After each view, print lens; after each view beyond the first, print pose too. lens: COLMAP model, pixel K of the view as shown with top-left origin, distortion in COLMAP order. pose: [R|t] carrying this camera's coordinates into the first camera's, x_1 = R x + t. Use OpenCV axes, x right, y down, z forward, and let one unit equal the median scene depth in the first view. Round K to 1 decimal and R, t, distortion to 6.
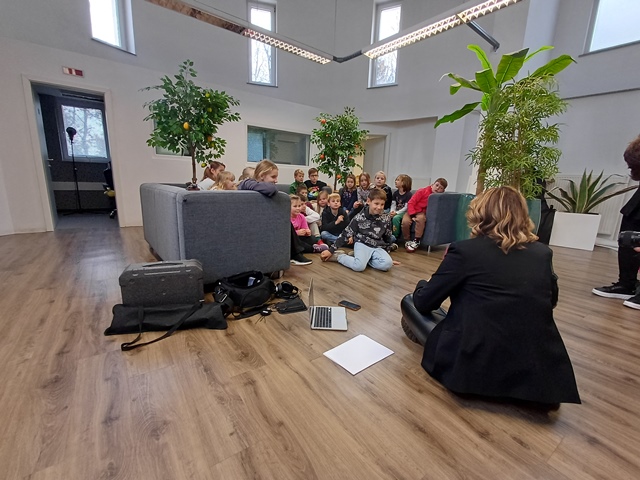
lens RADIAL K [[298.9, 0, 321.1], [0, 298.9, 251.5], [0, 0, 1]] dist [-0.004156, 0.003101]
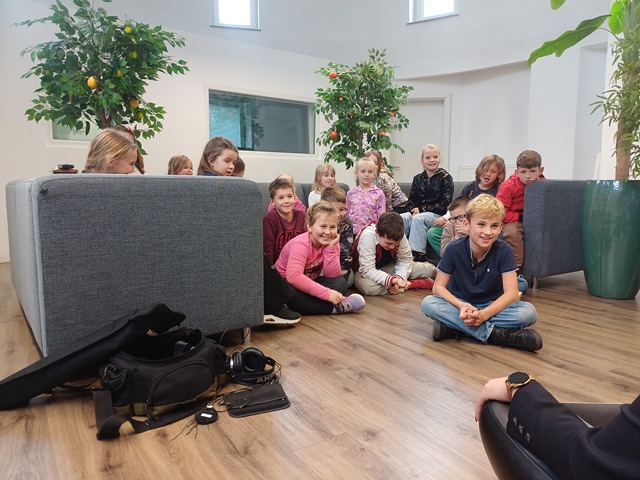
lens RADIAL K [[486.7, 0, 326.4], [0, 486.7, 253.2], [0, 0, 1]] dist [0.060864, -0.074436]
pose [[0.998701, -0.032666, -0.039106, 0.025503], [0.028617, 0.994580, -0.099954, 0.014695], [0.042159, 0.098705, 0.994223, 0.094460]]
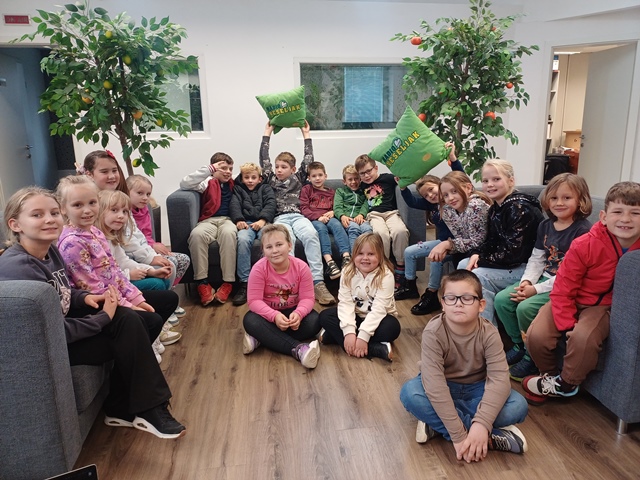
lens RADIAL K [[486.7, 0, 323.8], [0, 486.7, 238.7], [0, 0, 1]] dist [0.060864, -0.074436]
pose [[0.886472, 0.055180, -0.459480, 0.304627], [-0.055918, 0.998363, 0.012012, -0.186482], [0.459391, 0.015045, 0.888107, 0.385987]]
